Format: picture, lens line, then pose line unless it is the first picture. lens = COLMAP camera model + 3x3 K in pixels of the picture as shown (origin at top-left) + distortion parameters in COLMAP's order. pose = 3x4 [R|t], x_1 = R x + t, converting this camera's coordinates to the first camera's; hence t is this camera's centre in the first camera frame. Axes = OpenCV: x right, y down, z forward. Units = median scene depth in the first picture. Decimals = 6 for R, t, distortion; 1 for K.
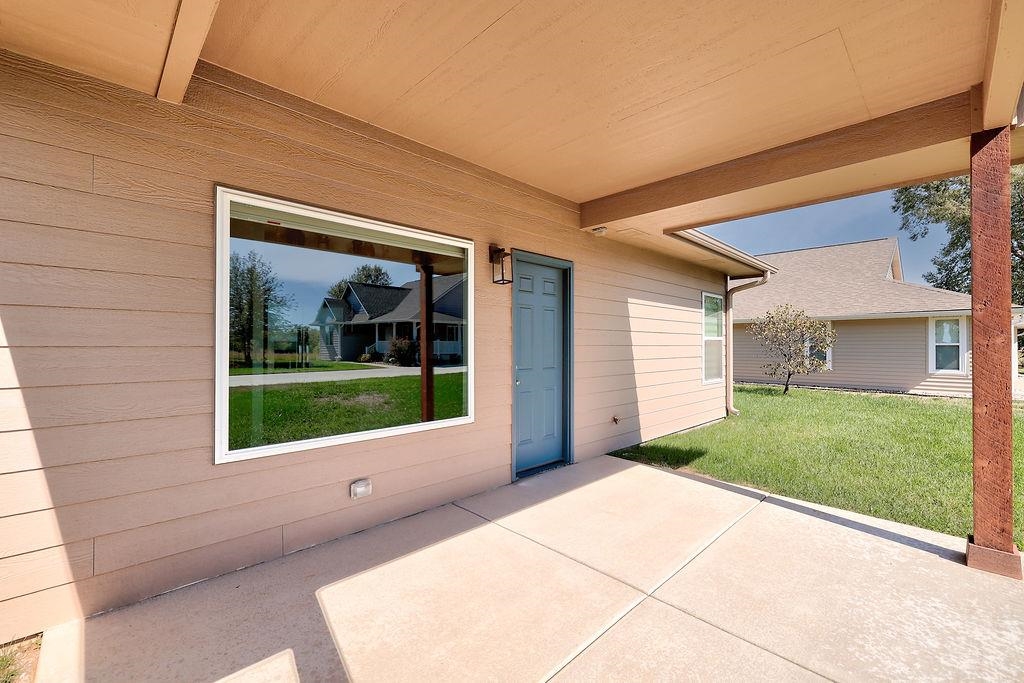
lens RADIAL K [[430.5, 0, 506.7], [0, 430.5, 343.1], [0, 0, 1]] dist [0.000765, 0.000038]
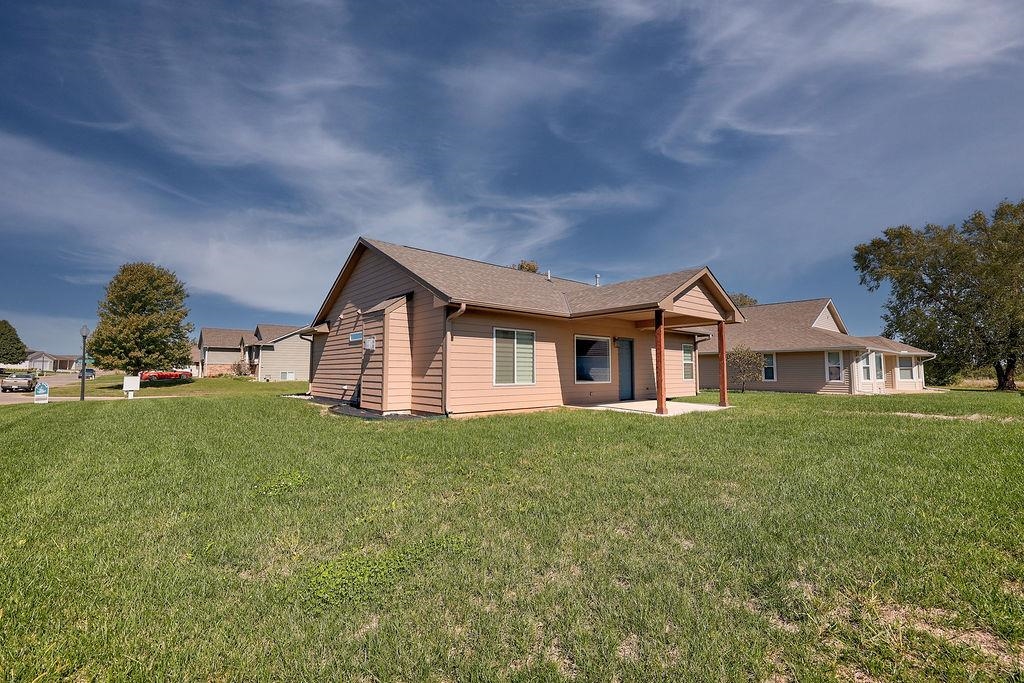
lens RADIAL K [[435.6, 0, 512.5], [0, 435.6, 341.1], [0, 0, 1]] dist [0.000461, -0.000086]
pose [[0.998382, -0.002940, -0.056780, -0.389470], [-0.000742, 0.997904, -0.064714, 0.031360], [0.056851, 0.064652, 0.996287, -1.590259]]
